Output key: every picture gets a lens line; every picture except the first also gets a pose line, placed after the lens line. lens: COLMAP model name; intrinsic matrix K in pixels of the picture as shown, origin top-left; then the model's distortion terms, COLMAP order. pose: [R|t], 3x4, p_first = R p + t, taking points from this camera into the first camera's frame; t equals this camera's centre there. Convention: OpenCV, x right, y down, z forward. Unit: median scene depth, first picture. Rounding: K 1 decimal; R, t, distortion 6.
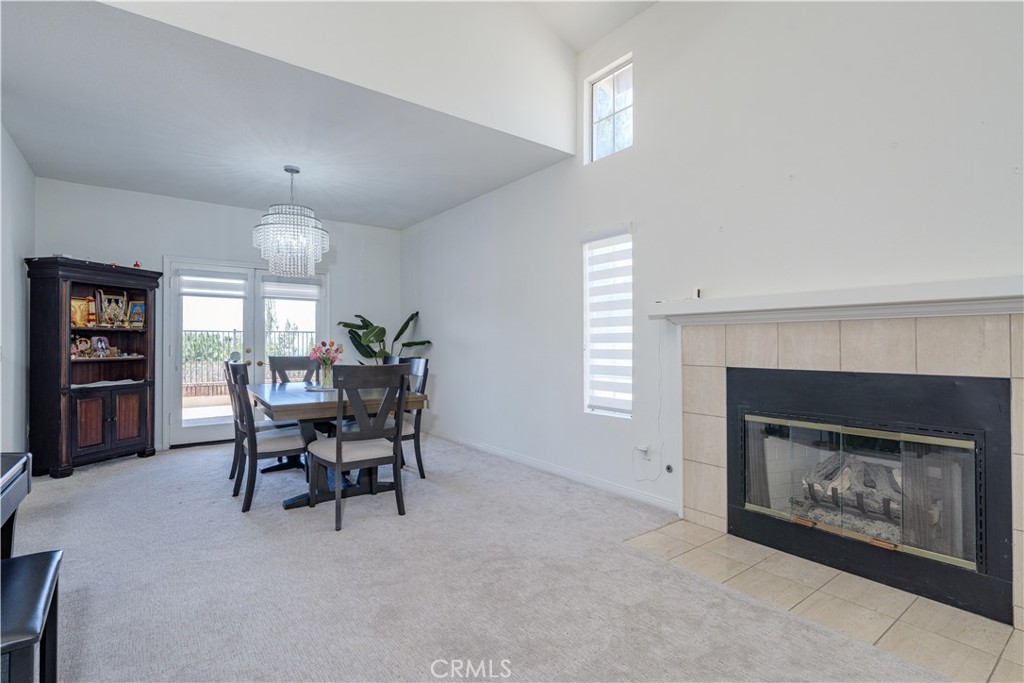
lens RADIAL K [[488.5, 0, 511.4], [0, 488.5, 338.1], [0, 0, 1]] dist [0.001769, -0.000093]
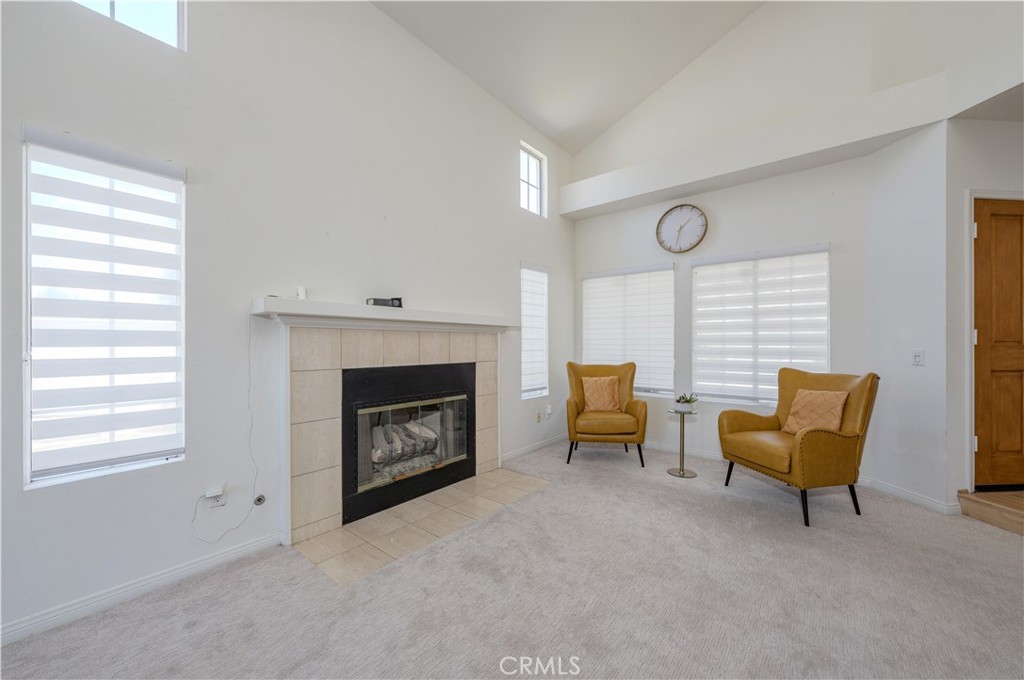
lens RADIAL K [[385.6, 0, 511.0], [0, 385.6, 344.3], [0, 0, 1]] dist [-0.001115, 0.000067]
pose [[-0.238519, -0.001700, 0.971136, -0.526934], [-0.011755, 0.999930, -0.001137, 0.002605], [-0.971067, -0.011687, -0.238522, 0.975600]]
